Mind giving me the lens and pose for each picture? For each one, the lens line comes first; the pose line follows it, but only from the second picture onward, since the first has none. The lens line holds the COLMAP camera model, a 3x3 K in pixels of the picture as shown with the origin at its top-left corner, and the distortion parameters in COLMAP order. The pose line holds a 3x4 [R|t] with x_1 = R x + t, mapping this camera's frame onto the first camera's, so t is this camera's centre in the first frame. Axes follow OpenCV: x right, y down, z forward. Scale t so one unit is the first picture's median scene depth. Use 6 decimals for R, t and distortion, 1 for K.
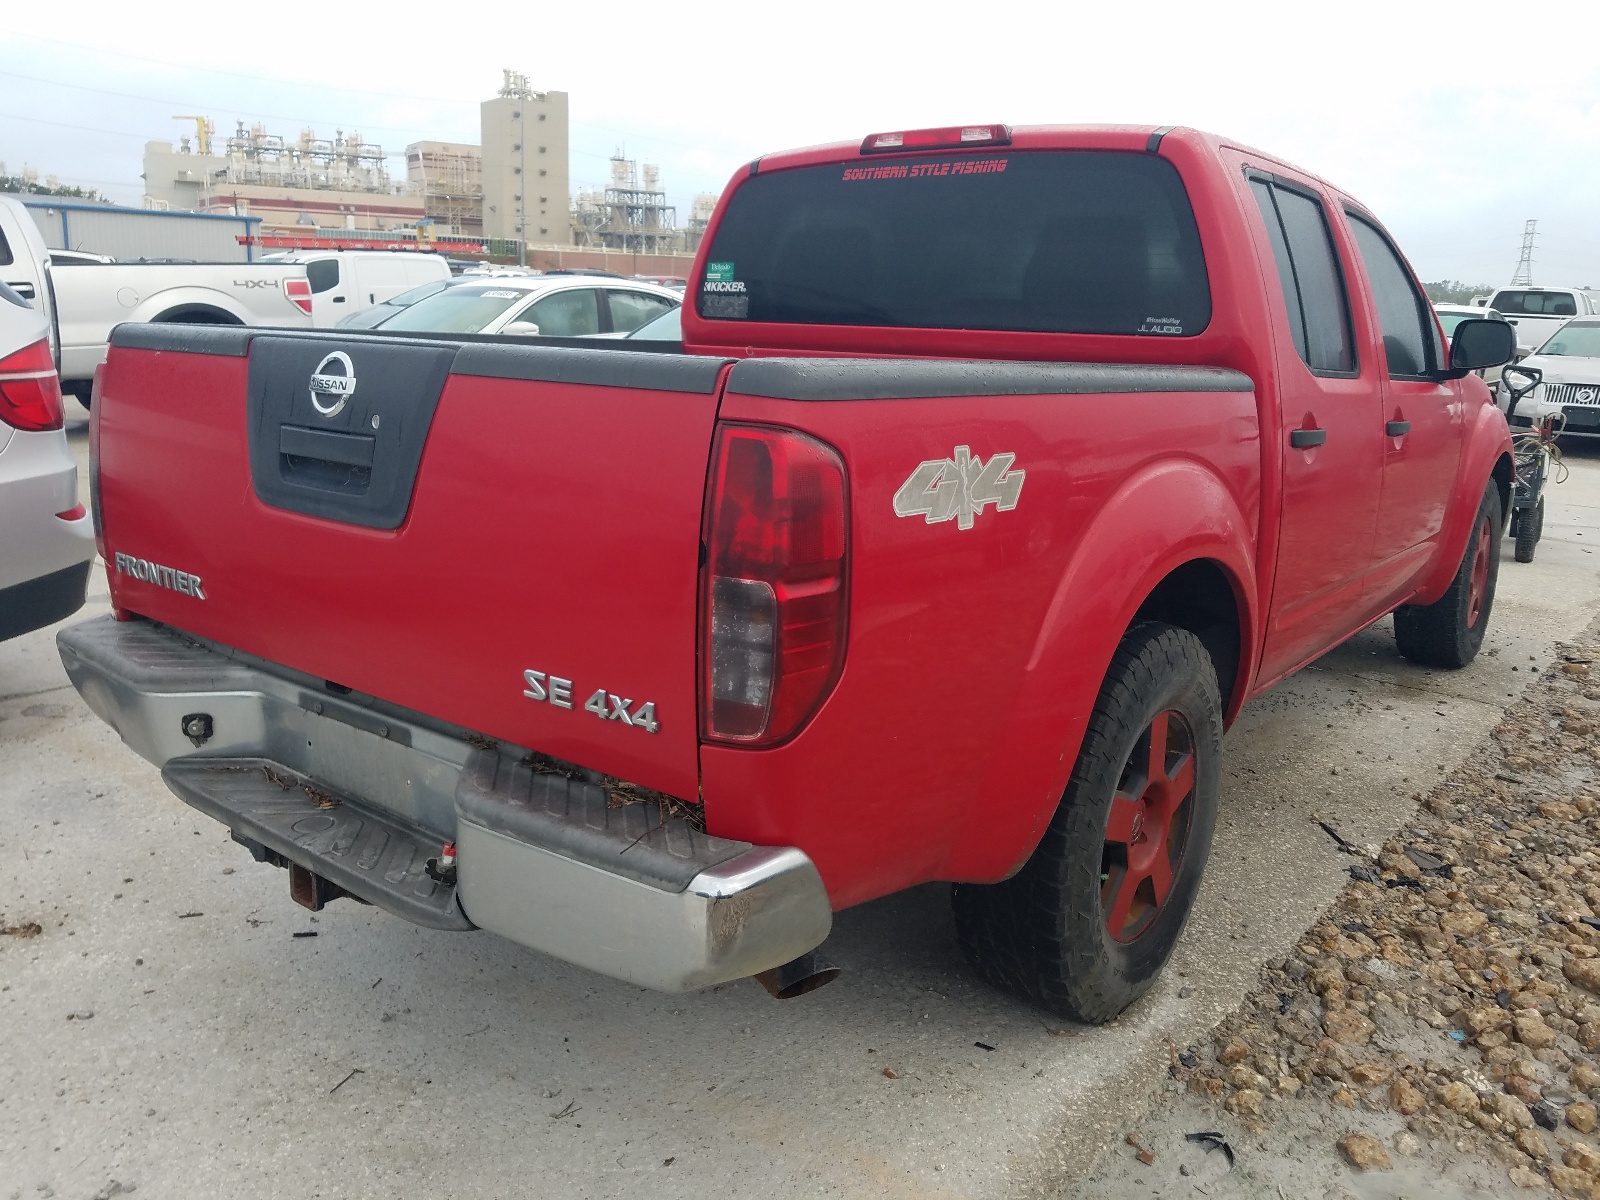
lens RADIAL K [[1302.6, 0, 810.5], [0, 1302.6, 599.5], [0, 0, 1]] dist [0.002218, -0.000608]
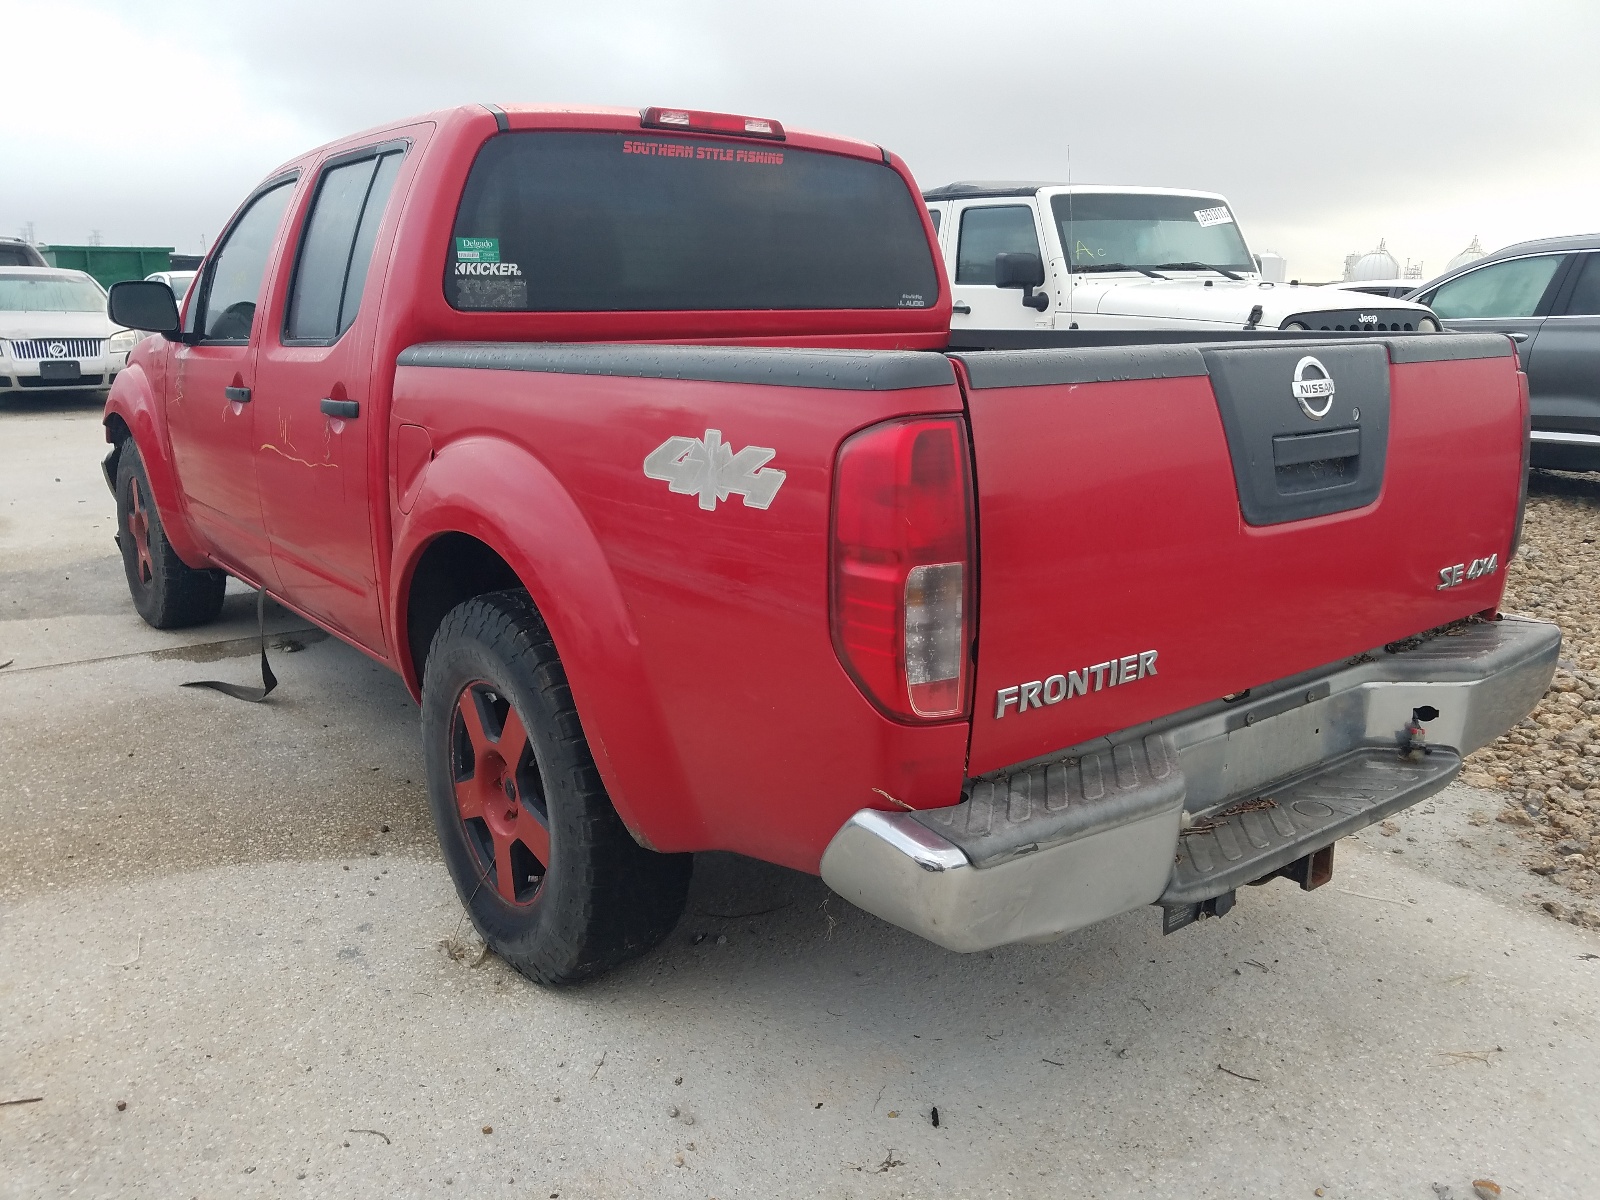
lens RADIAL K [[1302.6, 0, 810.5], [0, 1302.6, 599.5], [0, 0, 1]] dist [0.002218, -0.000608]
pose [[0.211139, -0.252231, 0.944351, -0.917429], [0.211516, 0.955030, 0.207793, -0.189068], [-0.954296, 0.155872, 0.254995, 0.708097]]
